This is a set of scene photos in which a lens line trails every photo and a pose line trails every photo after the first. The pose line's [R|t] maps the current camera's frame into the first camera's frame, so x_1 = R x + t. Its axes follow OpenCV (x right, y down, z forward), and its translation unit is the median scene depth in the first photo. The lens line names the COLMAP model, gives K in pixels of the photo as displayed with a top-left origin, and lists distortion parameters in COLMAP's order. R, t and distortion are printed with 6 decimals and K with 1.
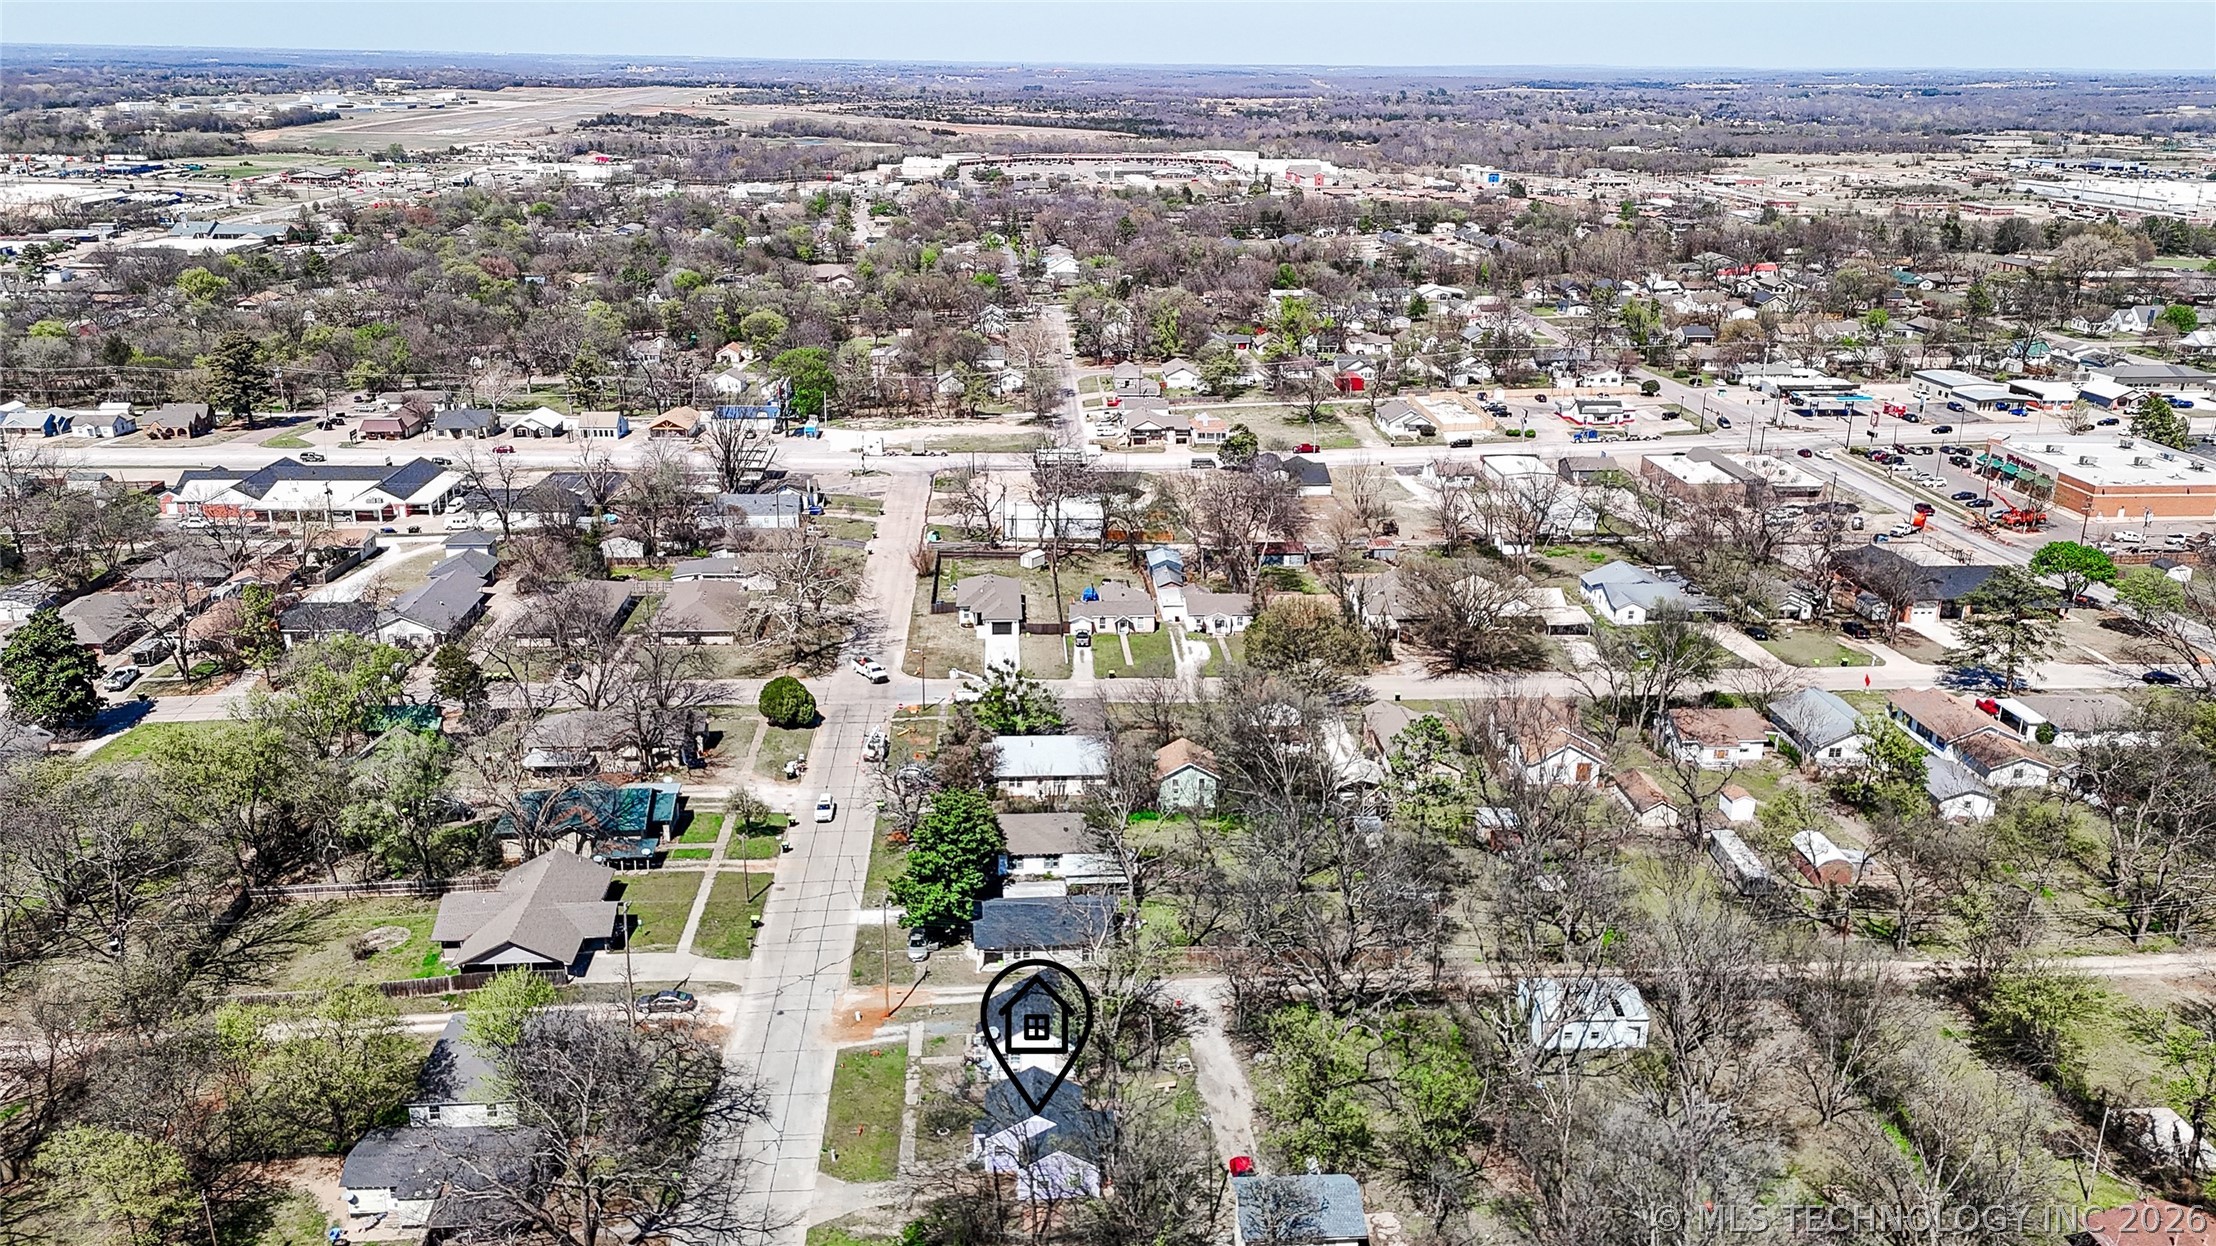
lens RADIAL K [[1650.0, 0, 1102.3], [0, 1650.0, 622.4], [0, 0, 1]] dist [0.083944, -0.076993]
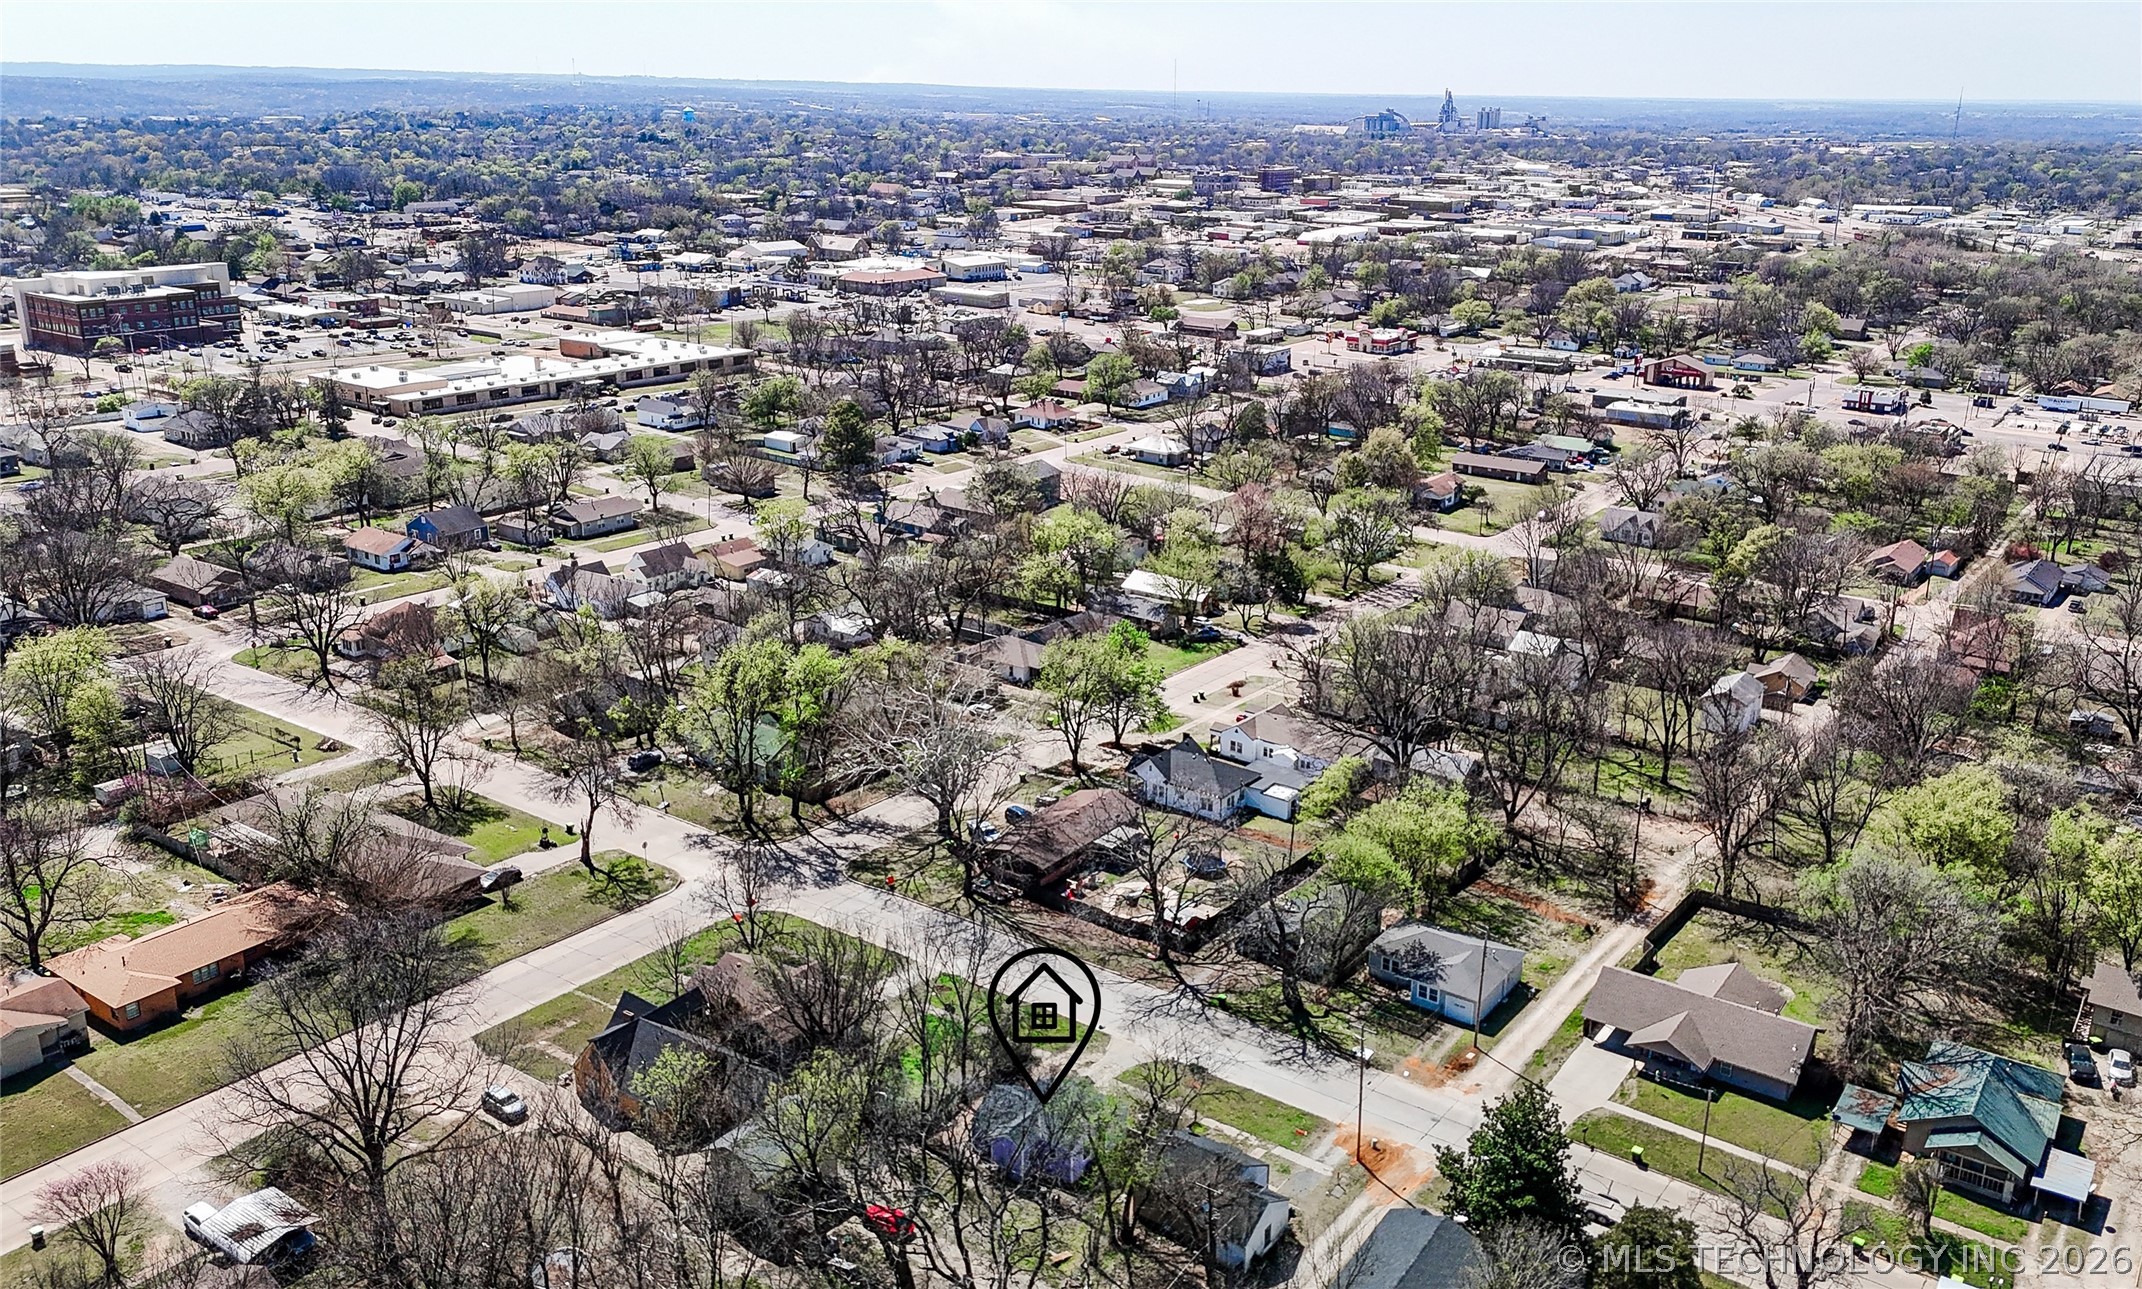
lens RADIAL K [[1639.4, 0, 1118.7], [0, 1639.4, 648.7], [0, 0, 1]] dist [0.097908, -0.118441]
pose [[-0.623071, 0.228047, -0.748183, 0.273512], [-0.267307, 0.836875, 0.477688, -0.189962], [0.735071, 0.497628, -0.460474, 0.577044]]
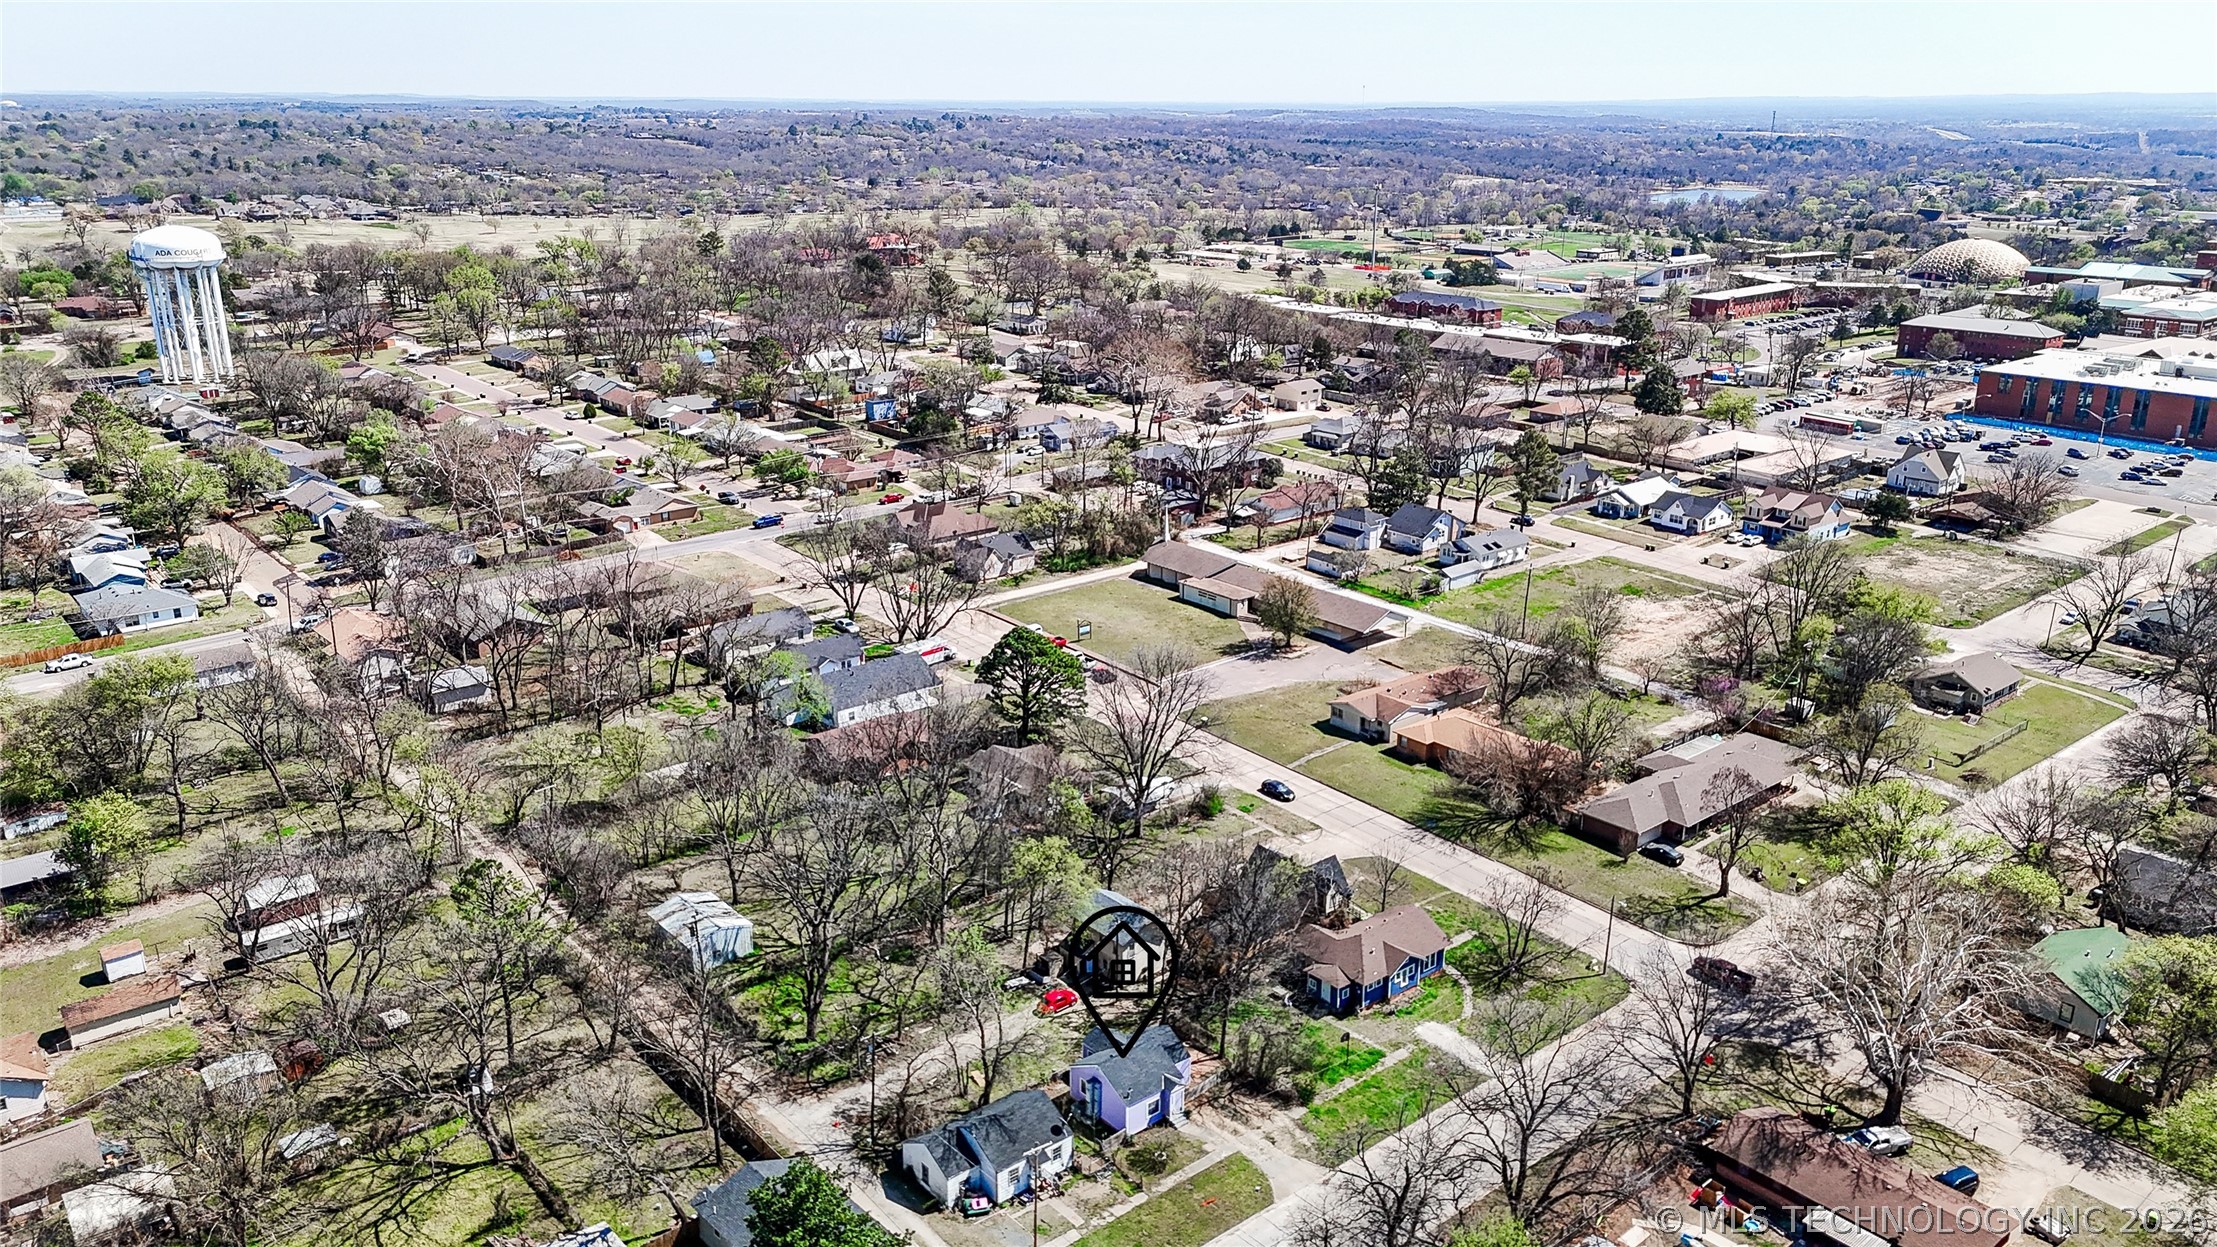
lens RADIAL K [[1620.3, 0, 1108.5], [0, 1620.3, 623.5], [0, 0, 1]] dist [0.080704, -0.094611]
pose [[-0.593345, -0.257616, 0.762611, -0.333089], [0.246548, 0.843707, 0.476836, -0.199413], [-0.766261, 0.470948, -0.437094, 0.572641]]
